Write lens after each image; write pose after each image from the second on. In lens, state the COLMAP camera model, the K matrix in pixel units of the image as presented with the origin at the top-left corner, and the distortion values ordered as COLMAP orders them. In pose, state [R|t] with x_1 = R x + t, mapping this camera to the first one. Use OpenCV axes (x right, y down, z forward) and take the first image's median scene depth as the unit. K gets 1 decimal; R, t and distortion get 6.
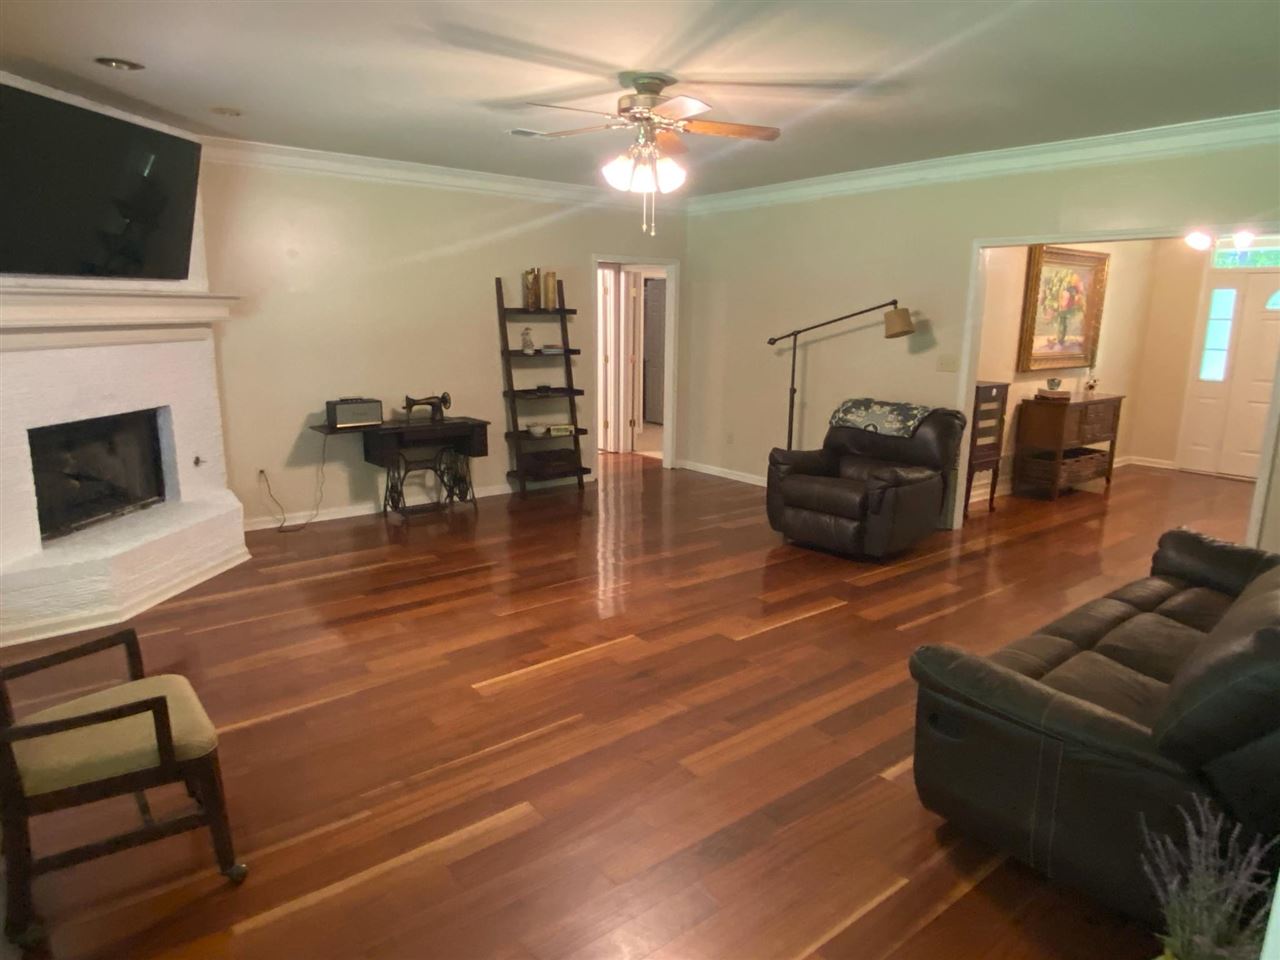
lens RADIAL K [[795.5, 0, 640.0], [0, 795.5, 480.0], [0, 0, 1]] dist [0.114990, -0.138759]
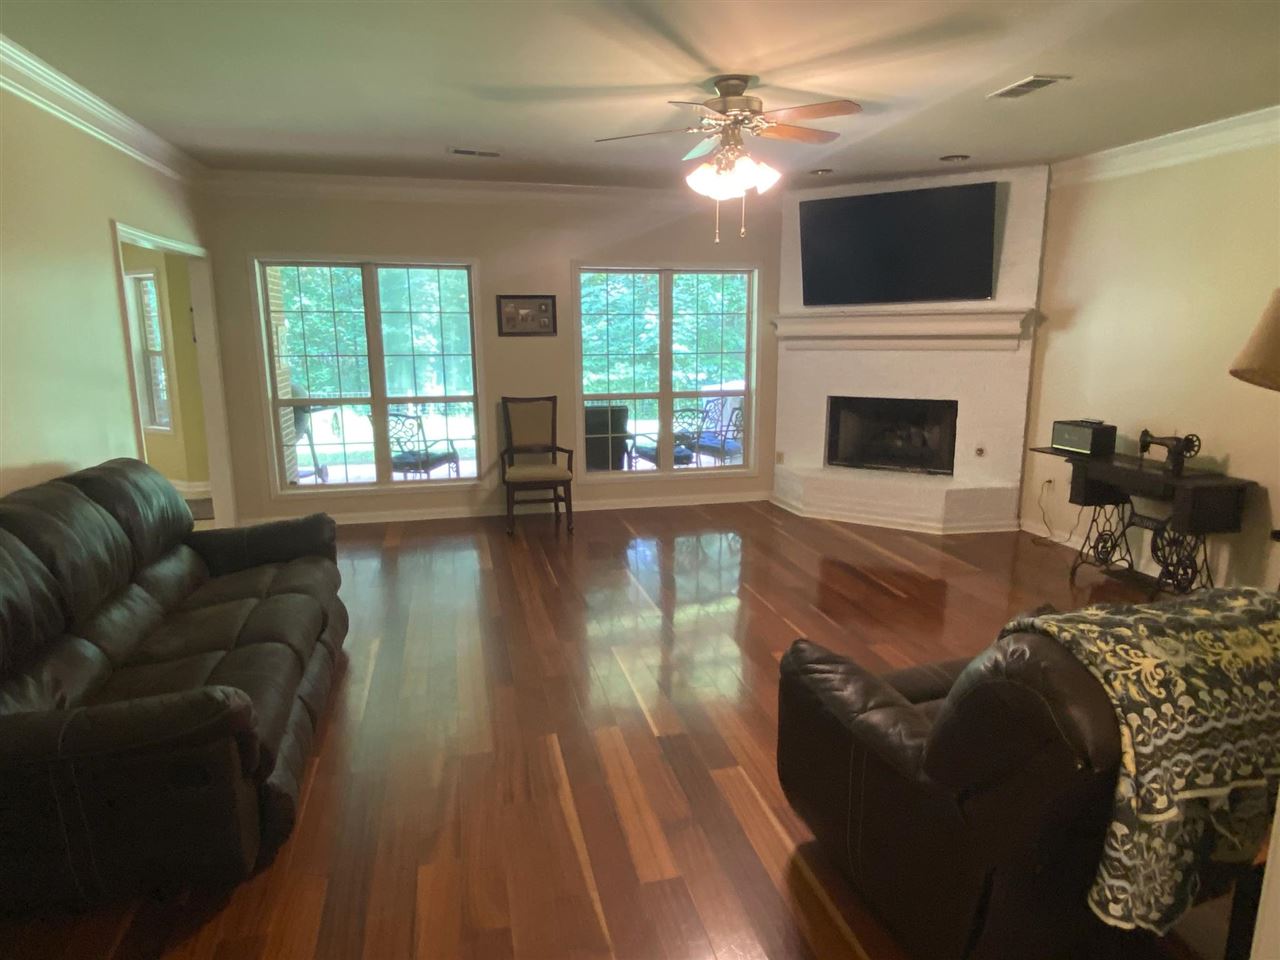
lens RADIAL K [[795.5, 0, 640.0], [0, 795.5, 480.0], [0, 0, 1]] dist [0.114990, -0.138759]
pose [[-0.432497, 0.160773, -0.887186, 0.519735], [-0.183596, 0.947655, 0.261233, -0.144531], [0.882745, 0.275866, -0.380340, 0.736233]]
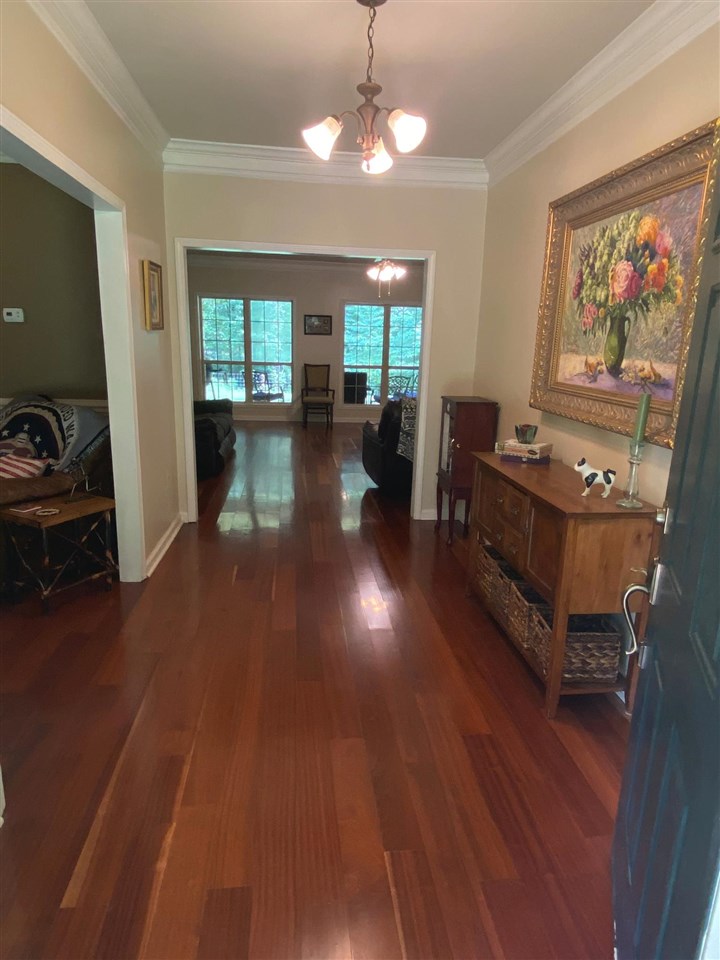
lens RADIAL K [[596.6, 0, 364.7], [0, 596.6, 485.7], [0, 0, 1]] dist [0.114990, -0.138759]
pose [[-0.533350, 0.174004, -0.827805, 0.935584], [-0.208552, 0.921356, 0.328038, -0.201131], [0.819783, 0.347600, -0.455116, 1.104655]]
